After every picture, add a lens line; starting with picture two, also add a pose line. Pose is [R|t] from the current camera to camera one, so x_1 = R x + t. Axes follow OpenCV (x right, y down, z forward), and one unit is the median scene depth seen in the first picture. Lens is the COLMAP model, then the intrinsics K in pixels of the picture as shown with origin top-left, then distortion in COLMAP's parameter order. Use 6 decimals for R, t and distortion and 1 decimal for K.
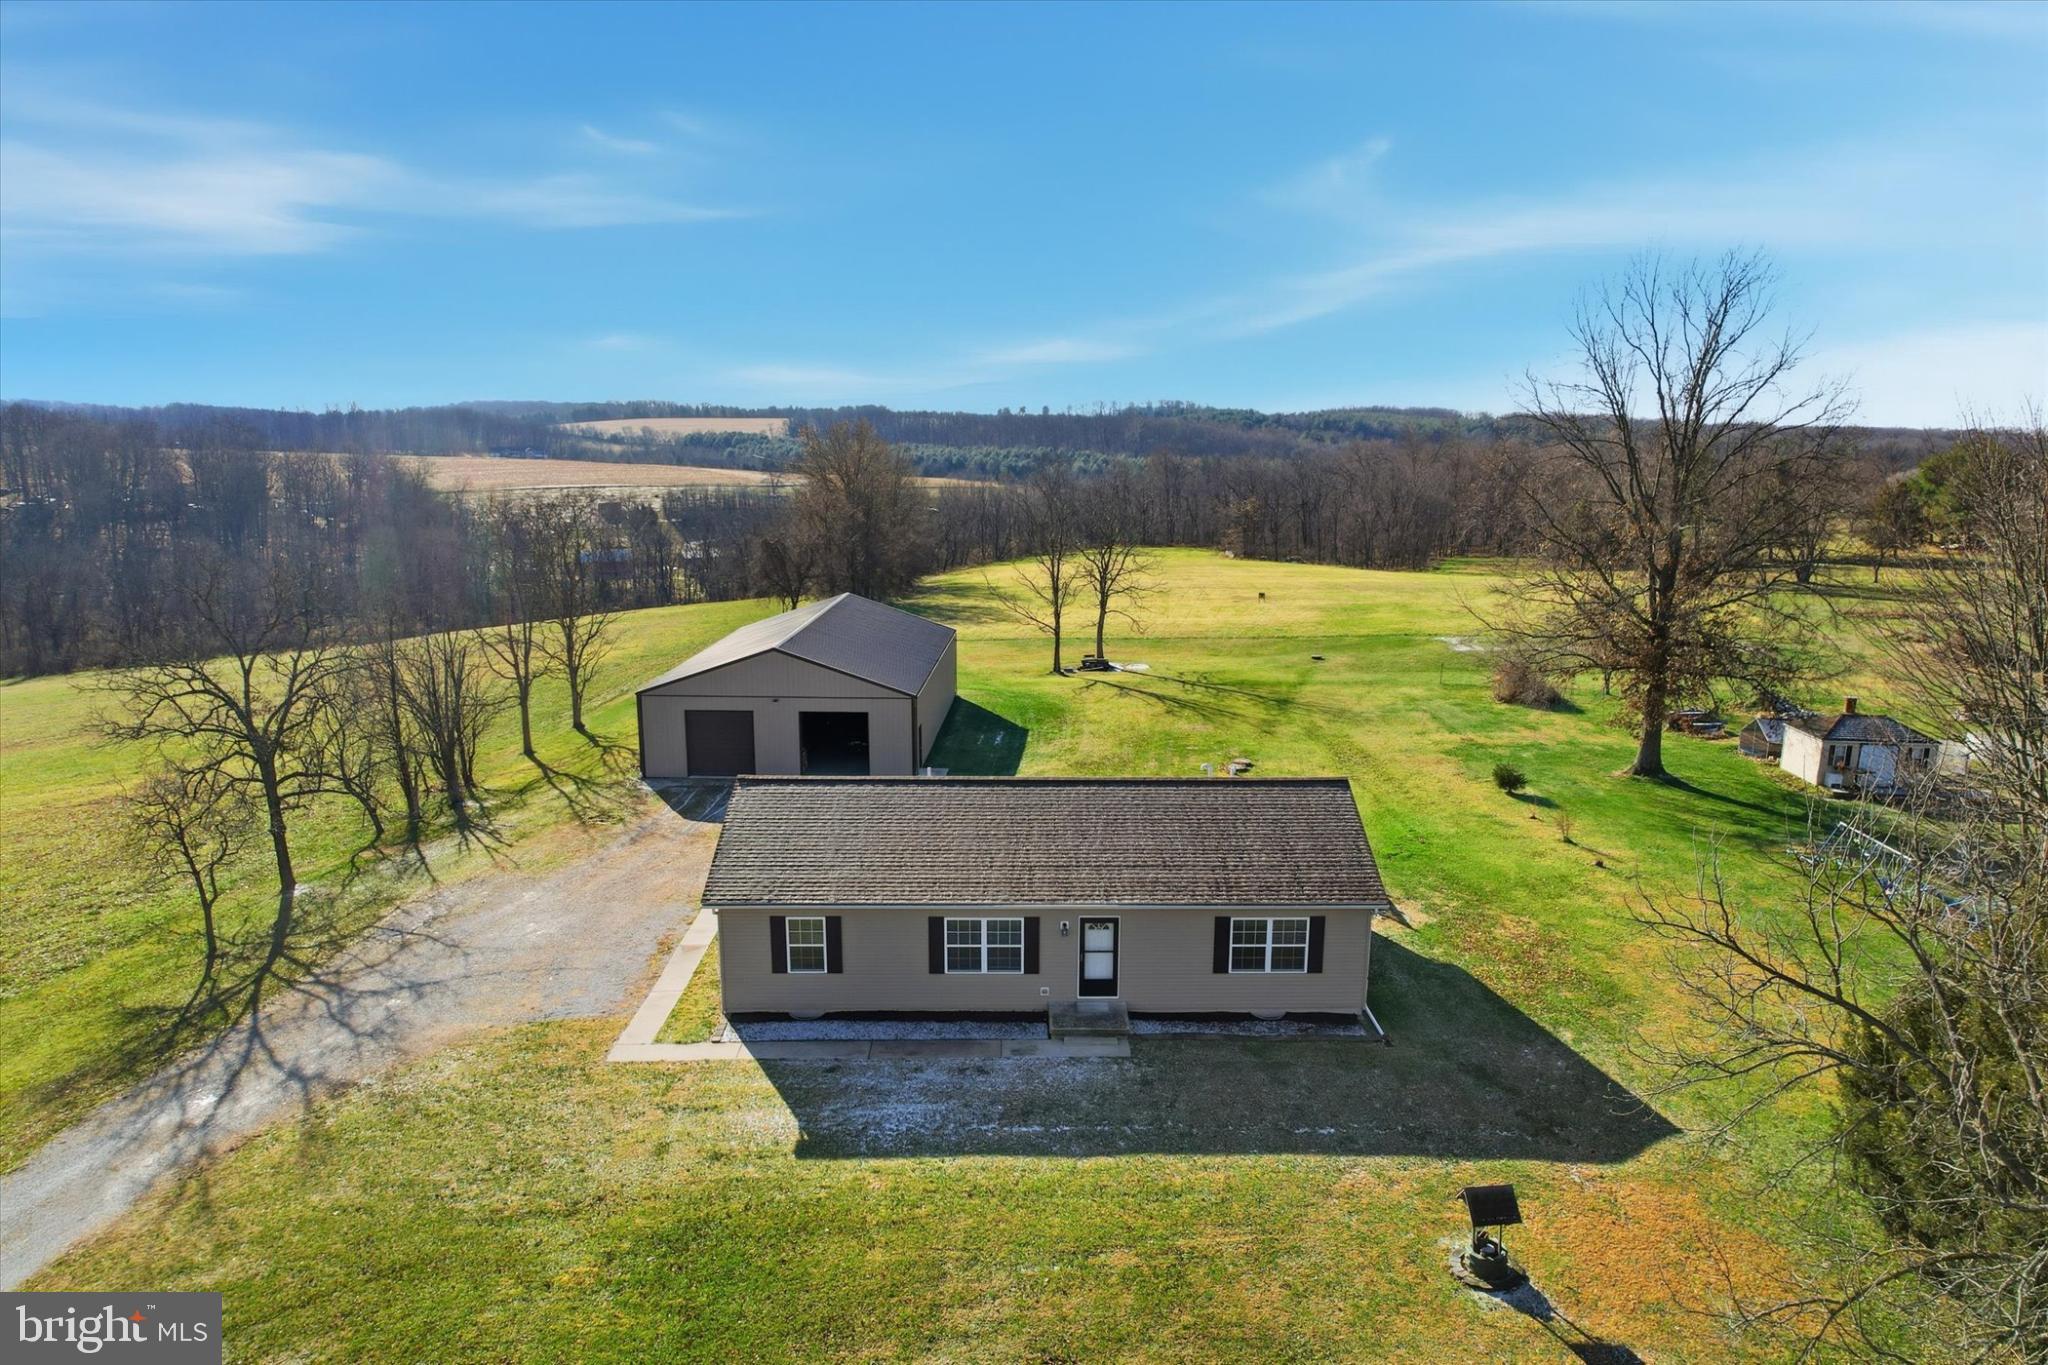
lens RADIAL K [[1312.7, 0, 1024.0], [0, 1312.7, 682.5], [0, 0, 1]] dist [-0.033599, 0.002109]
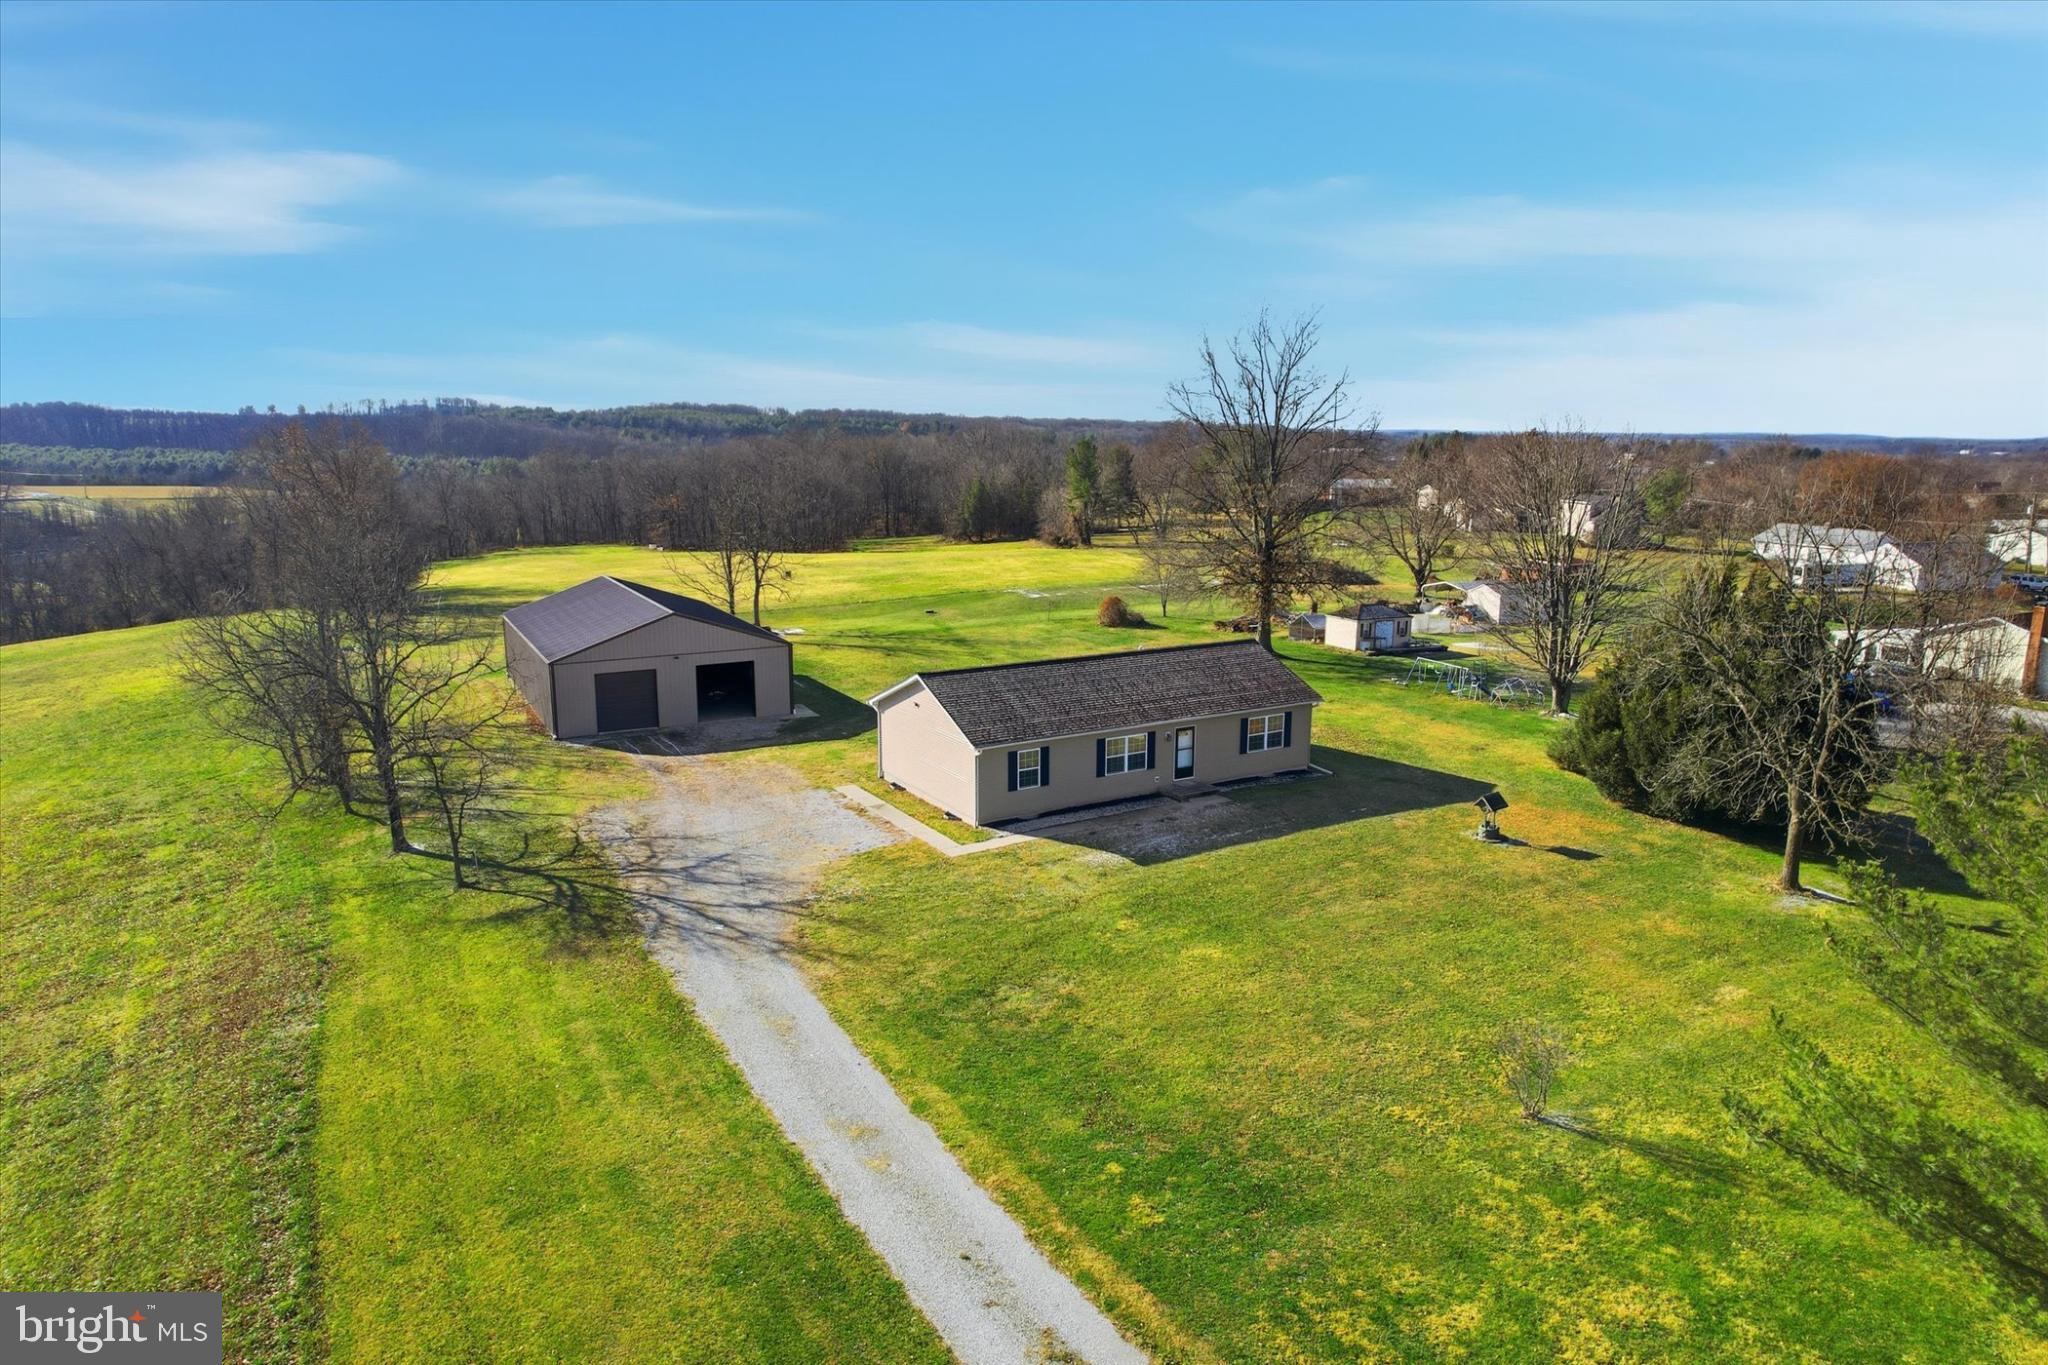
lens RADIAL K [[1312.7, 0, 1024.0], [0, 1312.7, 682.5], [0, 0, 1]] dist [-0.033599, 0.002109]
pose [[0.864904, -0.100624, 0.491748, -0.816946], [0.099419, 0.994633, 0.028665, 0.053431], [-0.491993, 0.024097, 0.870266, -0.275863]]
